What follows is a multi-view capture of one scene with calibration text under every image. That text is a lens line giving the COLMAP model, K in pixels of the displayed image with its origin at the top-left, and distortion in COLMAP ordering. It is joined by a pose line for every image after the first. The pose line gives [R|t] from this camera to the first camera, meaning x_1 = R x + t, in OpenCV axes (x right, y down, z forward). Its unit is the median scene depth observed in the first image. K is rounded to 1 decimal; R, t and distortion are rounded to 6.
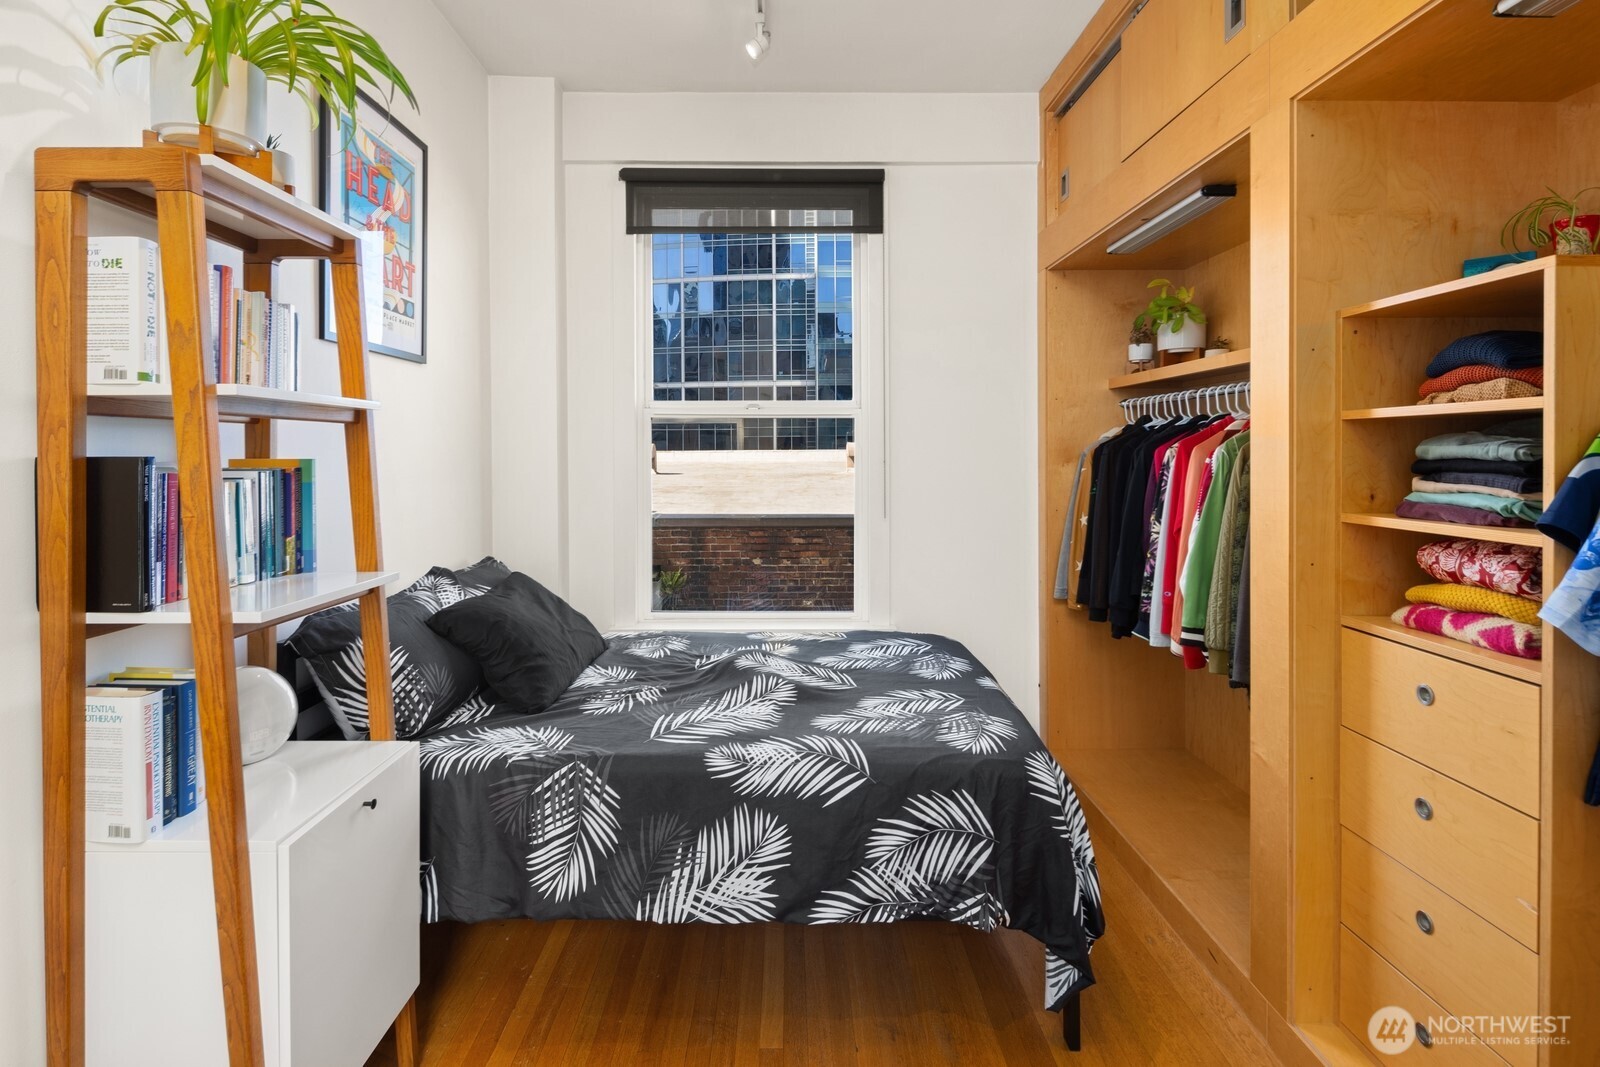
lens RADIAL K [[794.6, 0, 804.1], [0, 794.6, 458.6], [0, 0, 1]] dist [0.003206, -0.004563]
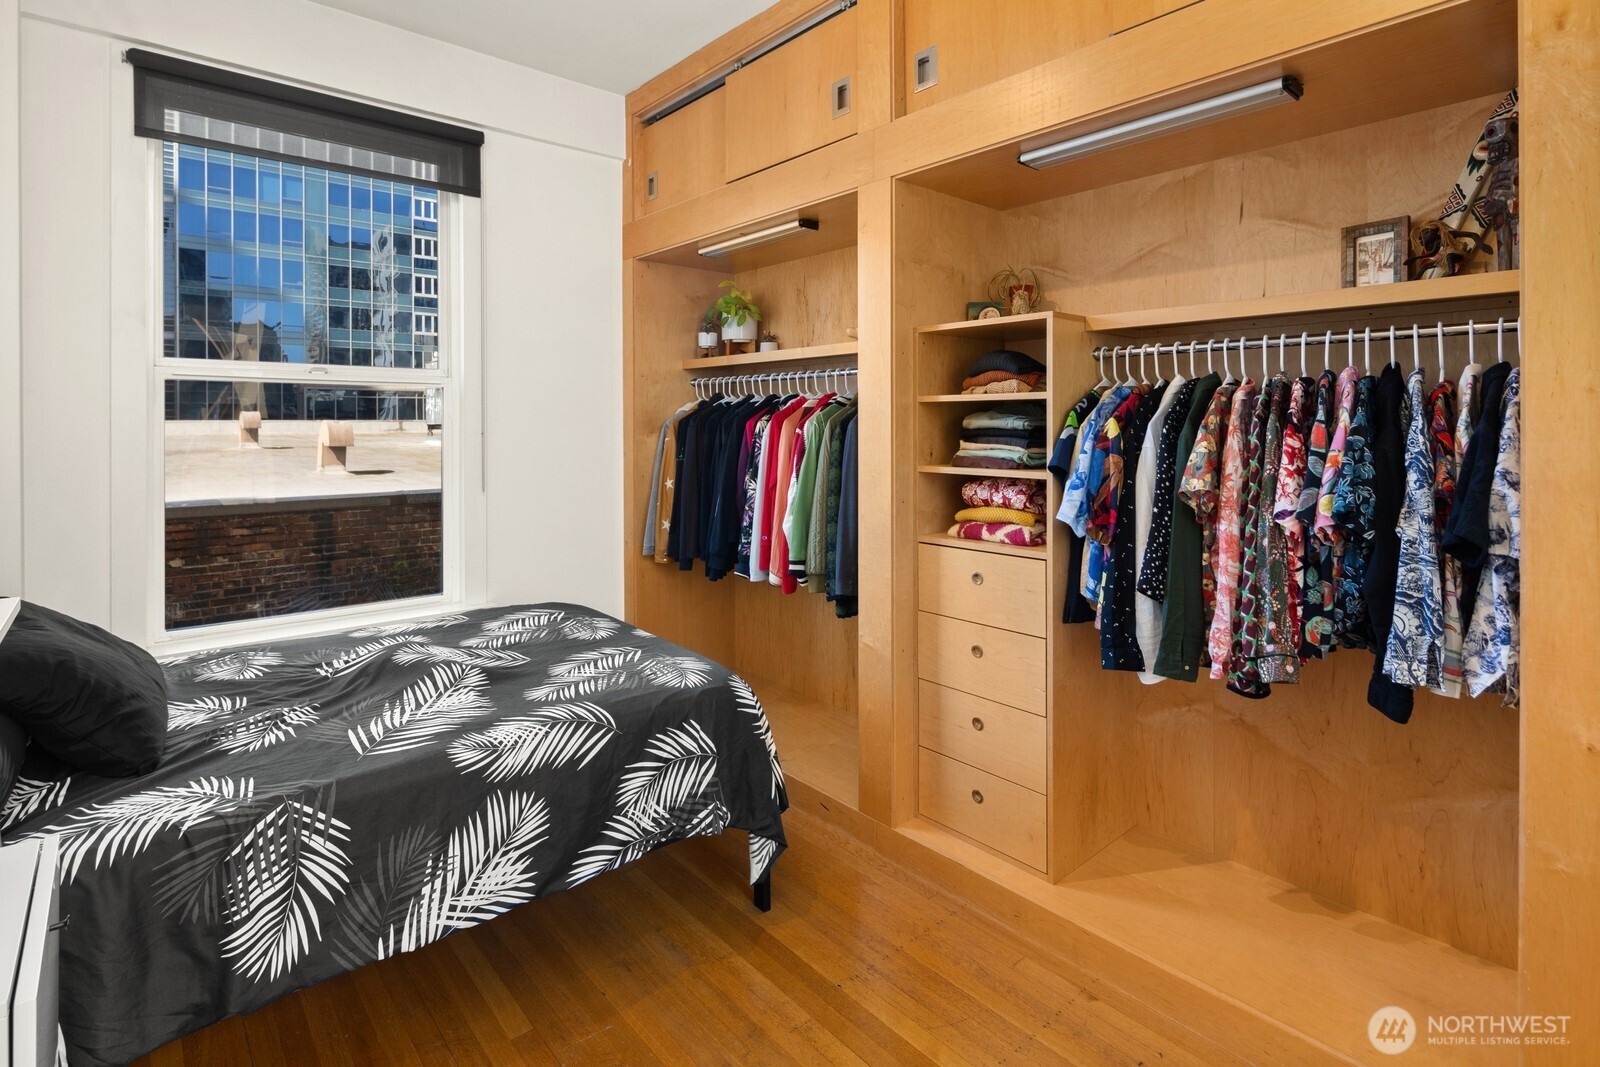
lens RADIAL K [[794.6, 0, 797.4], [0, 794.6, 422.6], [0, 0, 1]] dist [0.003206, -0.004563]
pose [[0.755222, 0.001180, 0.655467, -0.430535], [0.004862, 0.999961, -0.007402, -0.001141], [-0.655451, 0.008777, 0.755187, 0.034301]]
